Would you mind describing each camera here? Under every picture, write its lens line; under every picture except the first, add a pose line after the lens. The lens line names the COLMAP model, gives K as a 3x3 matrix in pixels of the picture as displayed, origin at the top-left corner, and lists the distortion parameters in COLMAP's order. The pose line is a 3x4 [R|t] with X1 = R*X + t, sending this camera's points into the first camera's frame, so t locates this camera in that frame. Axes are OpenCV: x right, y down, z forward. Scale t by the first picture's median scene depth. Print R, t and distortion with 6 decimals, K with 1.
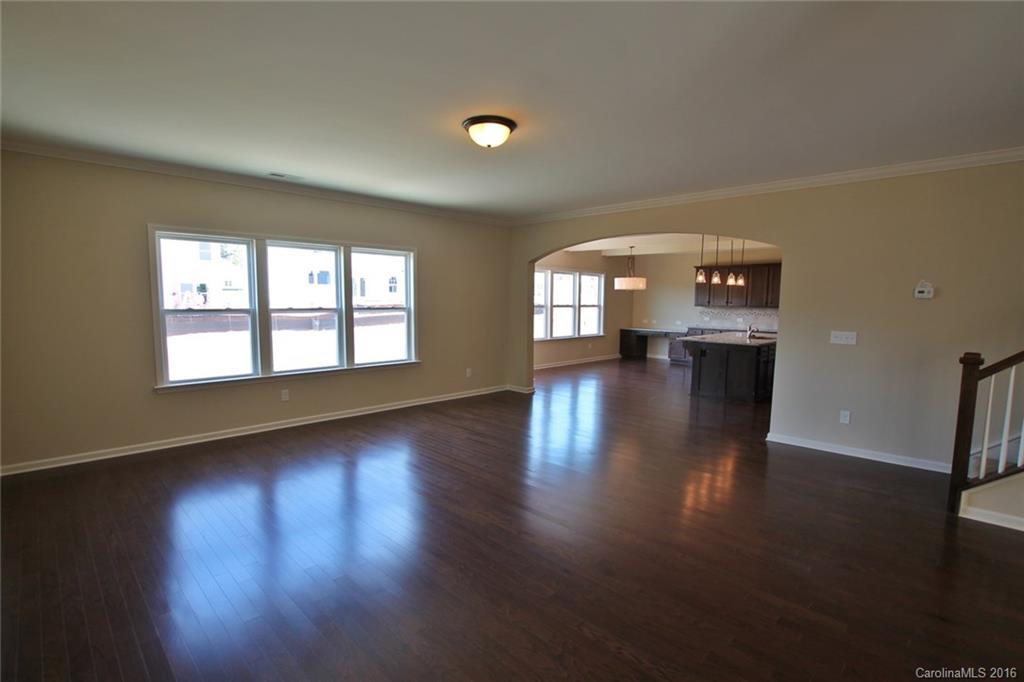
lens RADIAL K [[481.9, 0, 515.2], [0, 481.9, 339.8], [0, 0, 1]] dist [-0.030323, 0.000342]
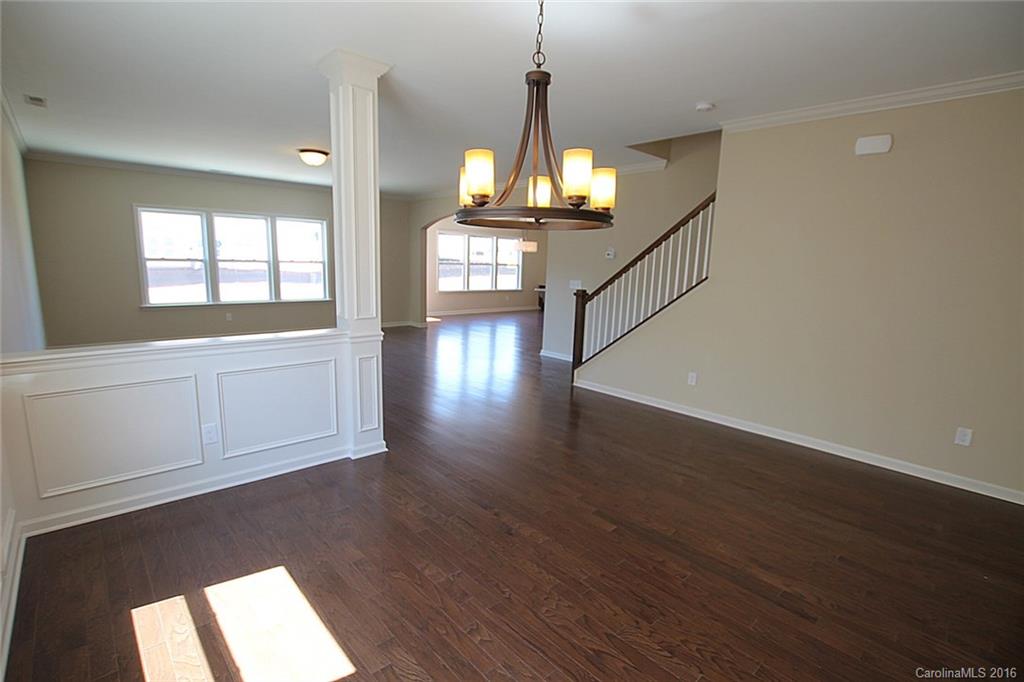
lens RADIAL K [[481.9, 0, 514.9], [0, 481.9, 335.5], [0, 0, 1]] dist [-0.030323, 0.000342]
pose [[0.998908, 0.027854, -0.037507, 0.450115], [-0.025143, 0.997166, 0.070914, 0.042454], [0.039376, -0.069893, 0.996777, -0.437406]]
